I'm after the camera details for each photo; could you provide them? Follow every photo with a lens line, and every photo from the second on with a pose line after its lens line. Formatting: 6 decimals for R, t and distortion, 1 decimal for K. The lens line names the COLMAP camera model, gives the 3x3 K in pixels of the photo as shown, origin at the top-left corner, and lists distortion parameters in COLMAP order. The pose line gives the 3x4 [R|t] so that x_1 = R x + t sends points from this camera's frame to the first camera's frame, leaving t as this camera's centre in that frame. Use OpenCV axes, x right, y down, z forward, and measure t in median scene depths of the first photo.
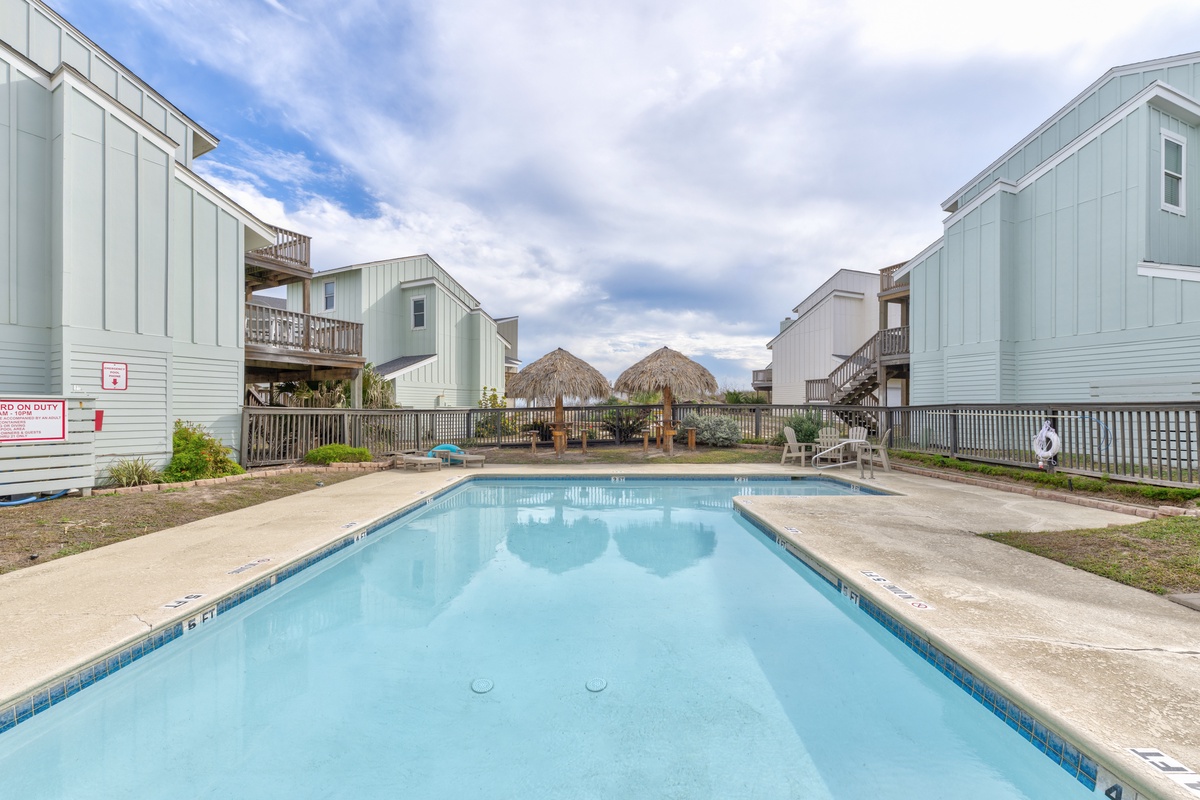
lens RADIAL K [[476.6, 0, 608.8], [0, 476.6, 414.3], [0, 0, 1]] dist [0.000744, -0.000233]
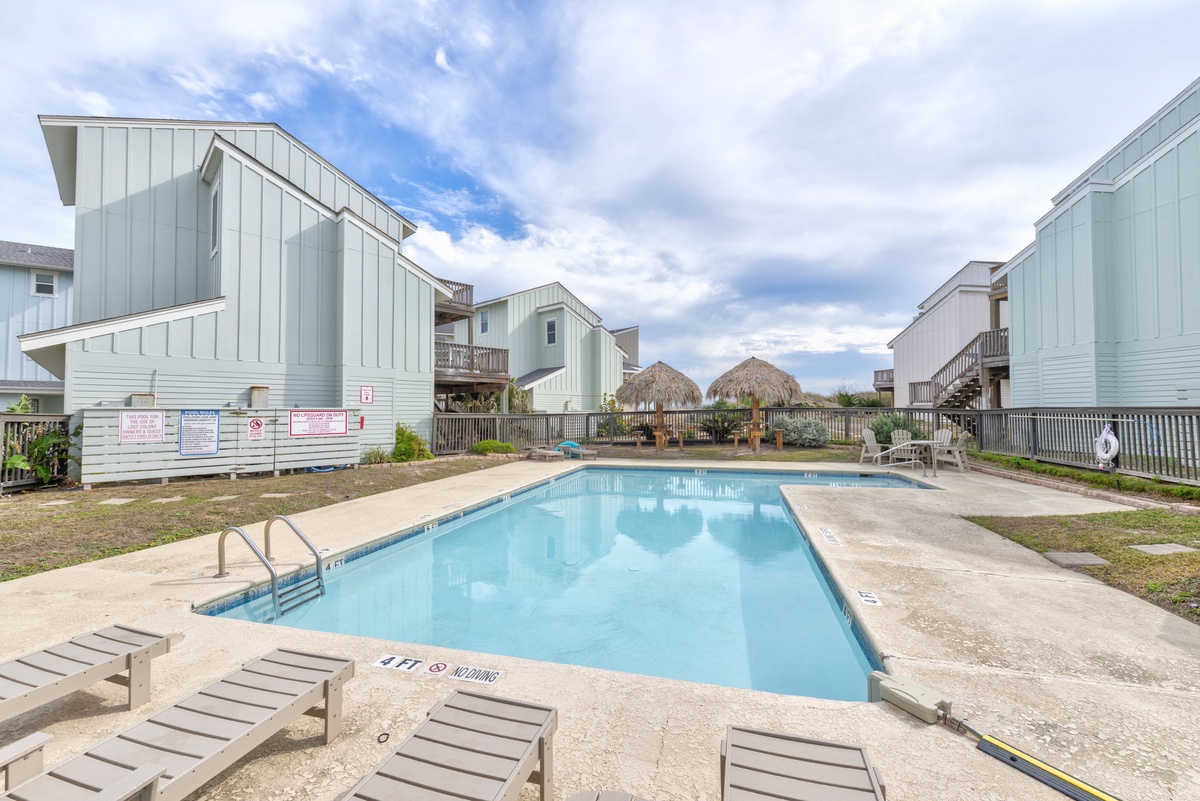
lens RADIAL K [[476.6, 0, 608.8], [0, 476.6, 414.8], [0, 0, 1]] dist [0.000744, -0.000233]
pose [[0.963481, -0.002887, -0.267762, 0.105521], [0.002335, 0.999994, -0.002377, -0.004552], [0.267767, 0.001665, 0.963482, -0.199369]]
